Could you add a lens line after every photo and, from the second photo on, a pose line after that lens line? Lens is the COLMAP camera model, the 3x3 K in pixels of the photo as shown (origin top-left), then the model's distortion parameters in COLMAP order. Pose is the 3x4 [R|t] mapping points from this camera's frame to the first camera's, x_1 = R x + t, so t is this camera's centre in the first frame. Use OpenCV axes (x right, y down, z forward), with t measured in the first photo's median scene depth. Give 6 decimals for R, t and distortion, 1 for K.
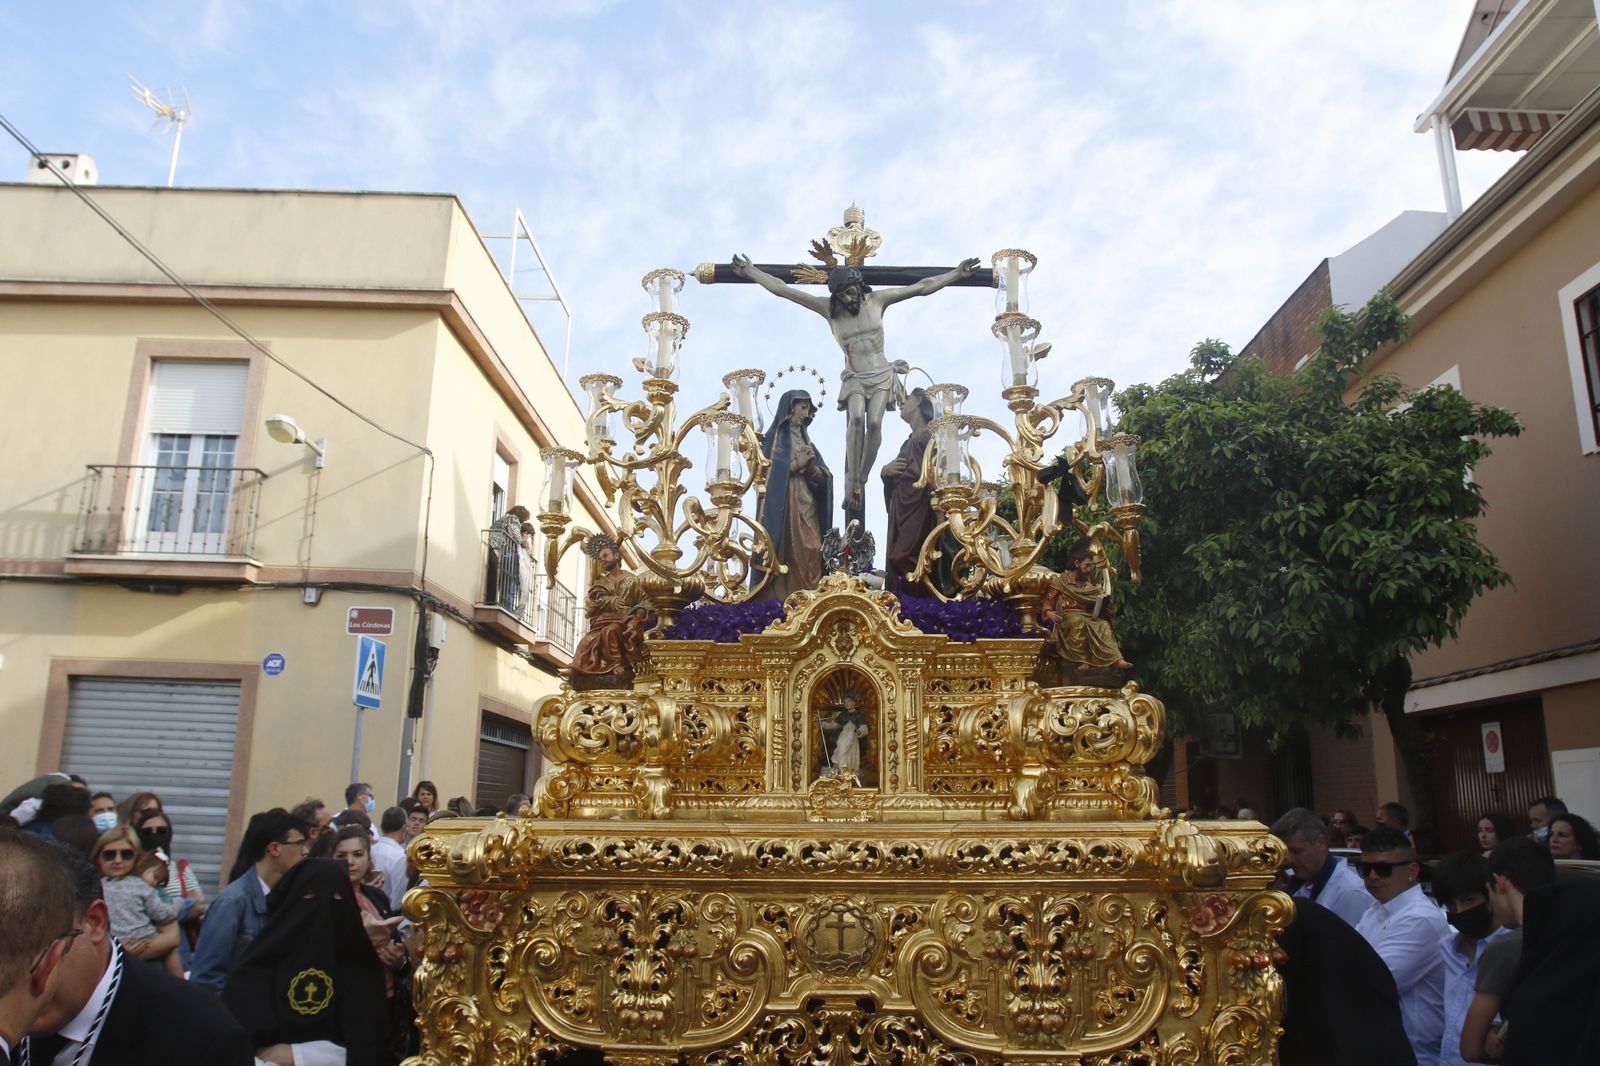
lens RADIAL K [[1173.4, 0, 800.0], [0, 1173.4, 533.0], [0, 0, 1]] dist [-0.126795, 0.117649]
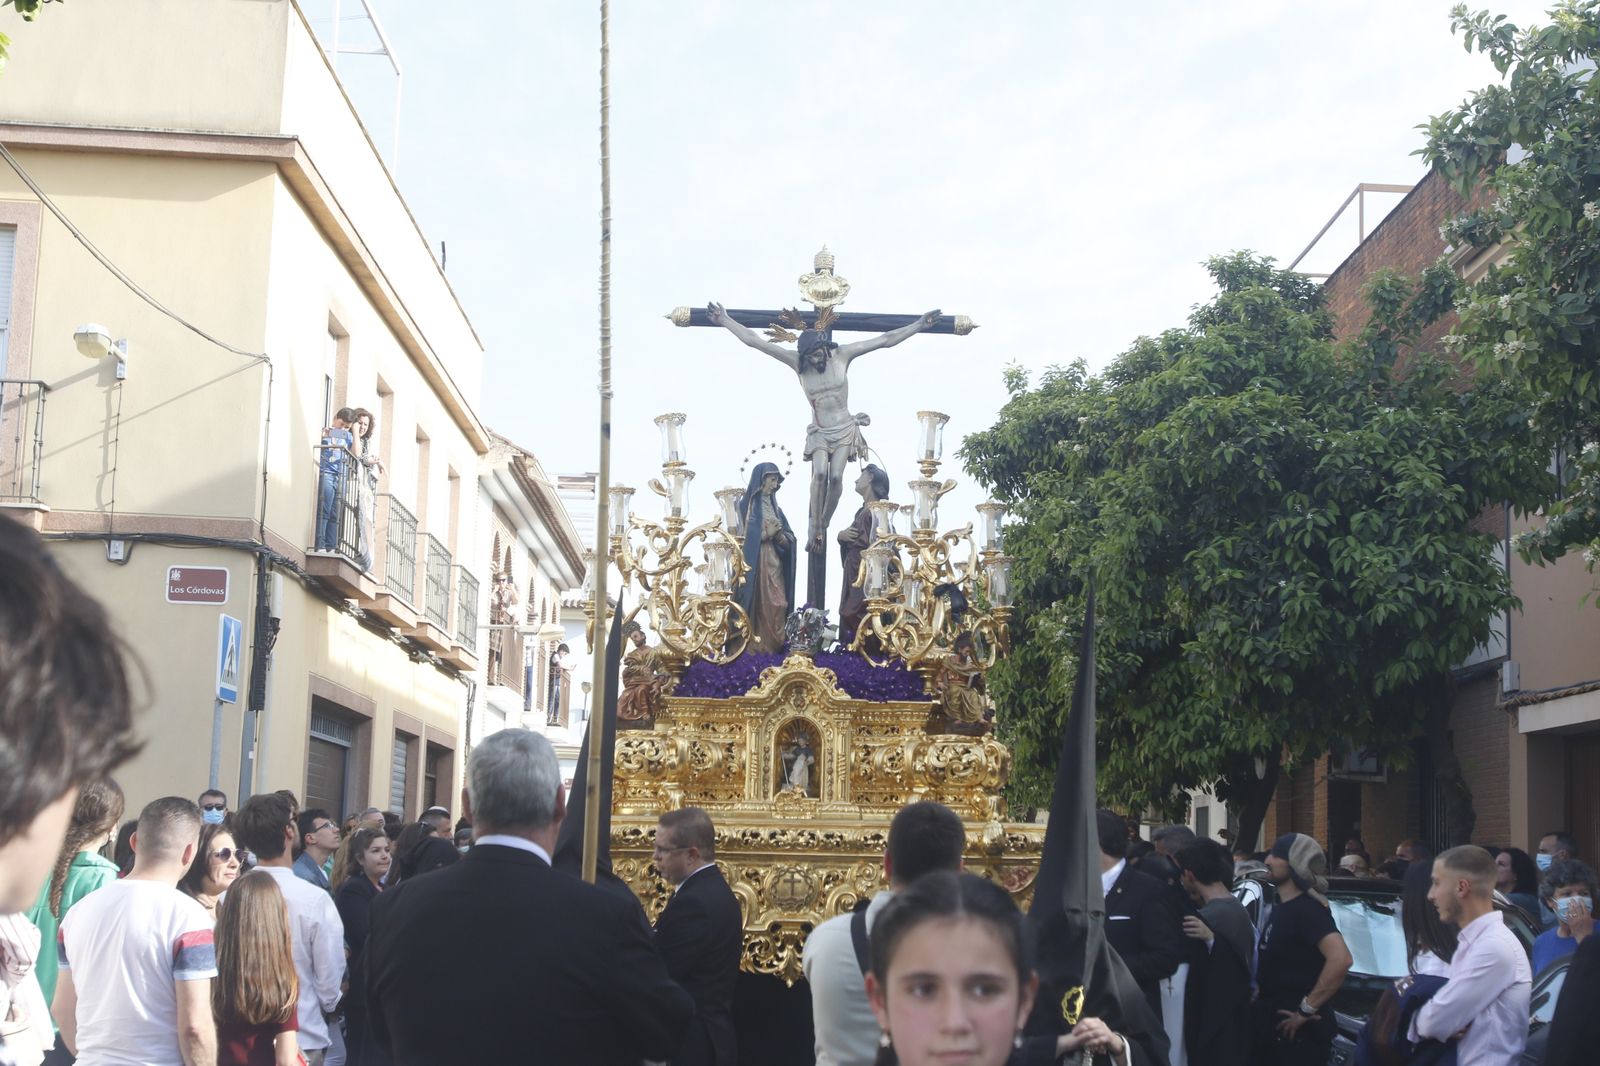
lens RADIAL K [[2398.3, 0, 800.0], [0, 2398.3, 533.0], [0, 0, 1]] dist [-0.026079, -0.108292]
pose [[0.999486, 0.019835, 0.025199, -0.038058], [-0.022197, 0.995019, 0.097181, -0.371891], [-0.023146, -0.097690, 0.994948, -1.800547]]
